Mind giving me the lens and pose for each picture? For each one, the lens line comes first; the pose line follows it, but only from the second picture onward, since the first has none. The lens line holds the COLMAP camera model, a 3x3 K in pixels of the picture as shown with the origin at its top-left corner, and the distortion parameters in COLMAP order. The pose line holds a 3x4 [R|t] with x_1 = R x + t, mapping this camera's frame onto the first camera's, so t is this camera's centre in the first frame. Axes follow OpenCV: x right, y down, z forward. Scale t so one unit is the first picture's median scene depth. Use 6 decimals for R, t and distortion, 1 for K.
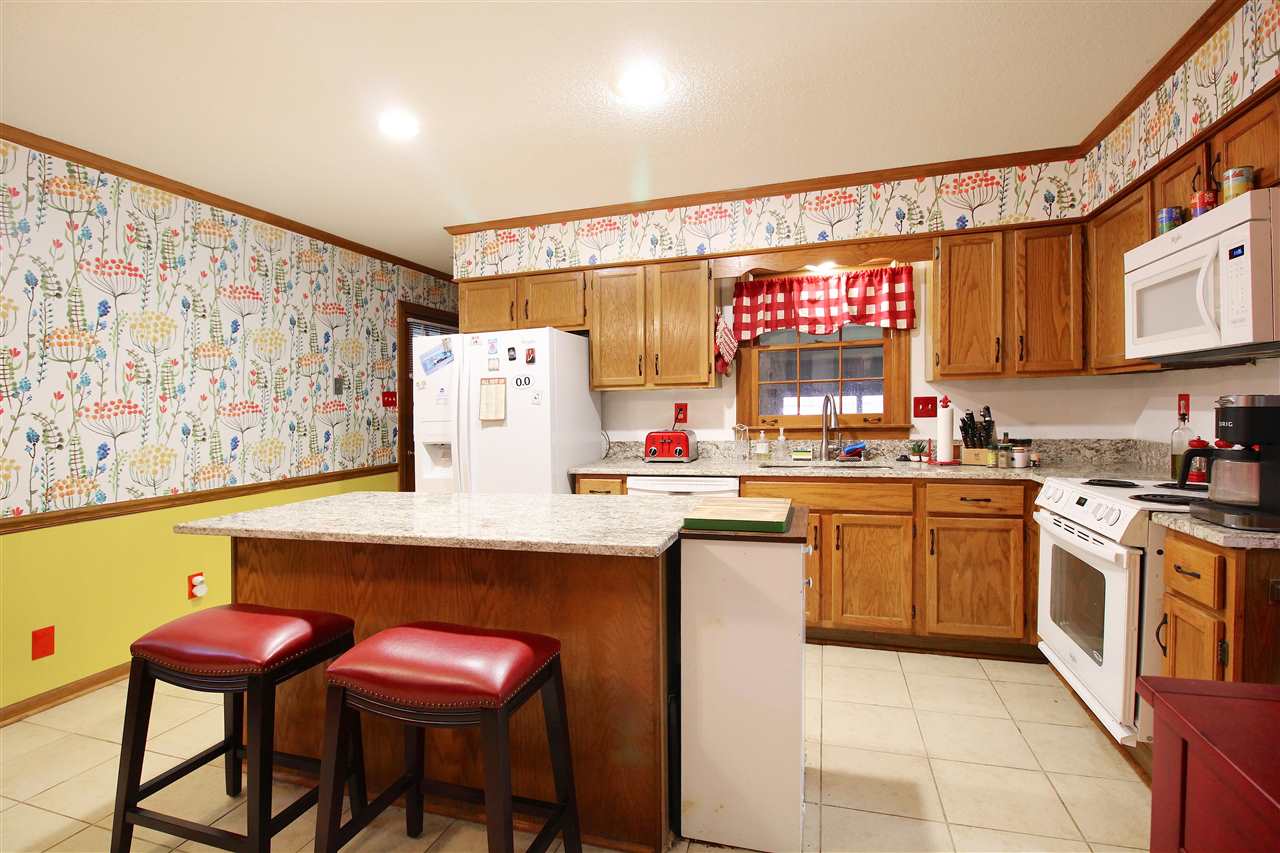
lens RADIAL K [[606.2, 0, 637.9], [0, 606.2, 416.6], [0, 0, 1]] dist [-0.001893, -0.002277]
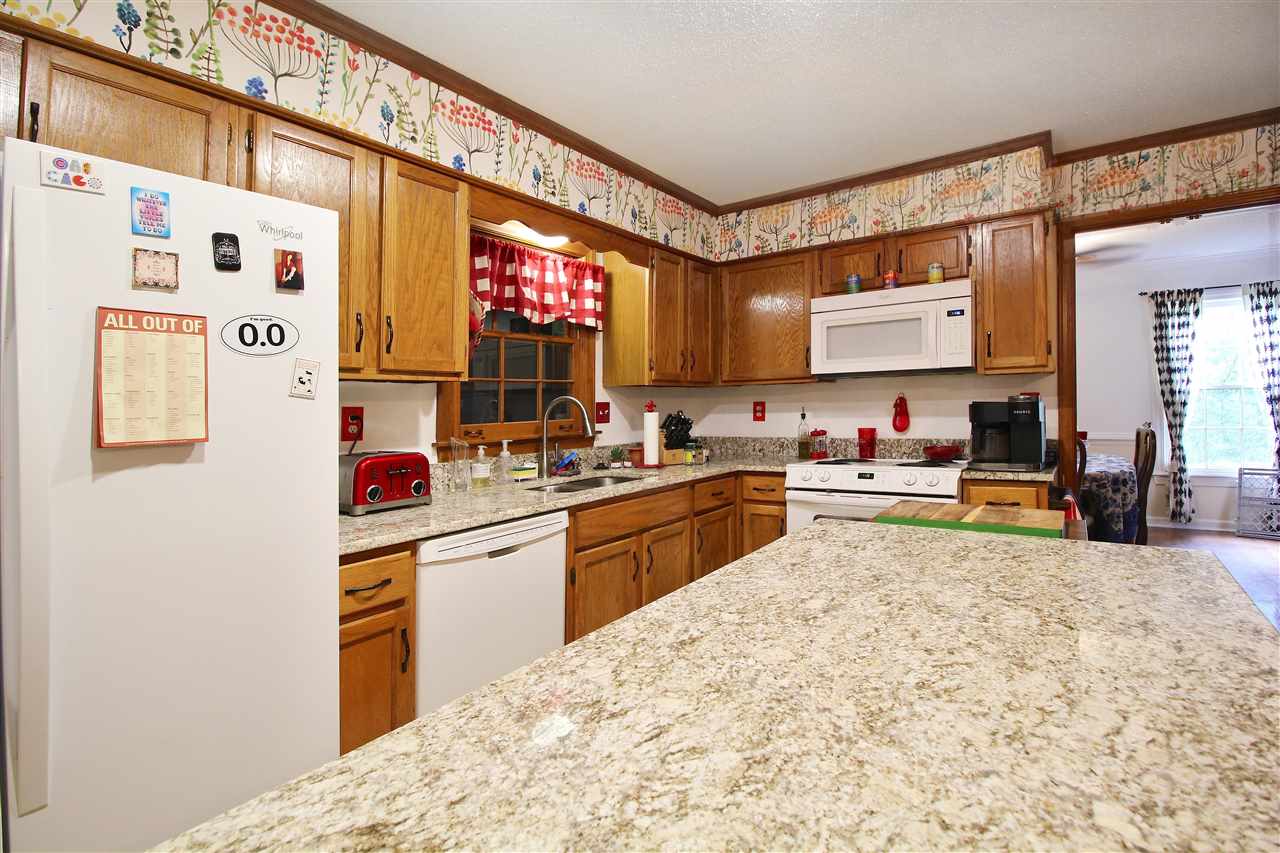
lens RADIAL K [[606.2, 0, 637.0], [0, 606.2, 409.1], [0, 0, 1]] dist [-0.001893, -0.002277]
pose [[0.321460, 0.011505, 0.946853, -0.450604], [0.034625, 0.999115, -0.023895, 0.003752], [-0.946290, 0.040466, 0.320777, 0.650195]]
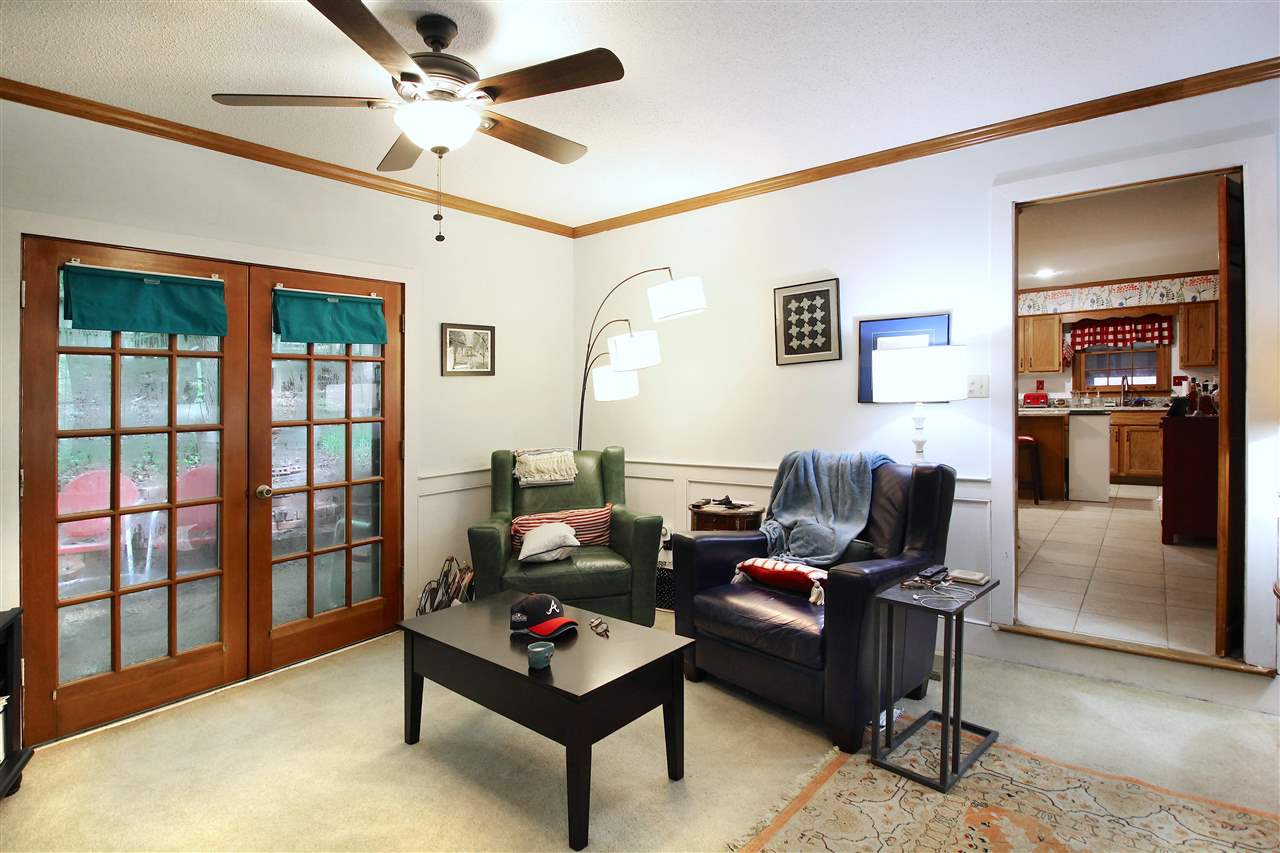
lens RADIAL K [[664.9, 0, 622.5], [0, 664.9, 401.6], [0, 0, 1]] dist [-0.008395, 0.000080]
pose [[0.931215, 0.003582, -0.364453, -0.498722], [-0.004038, 0.999992, -0.000489, 0.065866], [0.364448, 0.001927, 0.931222, -1.874790]]
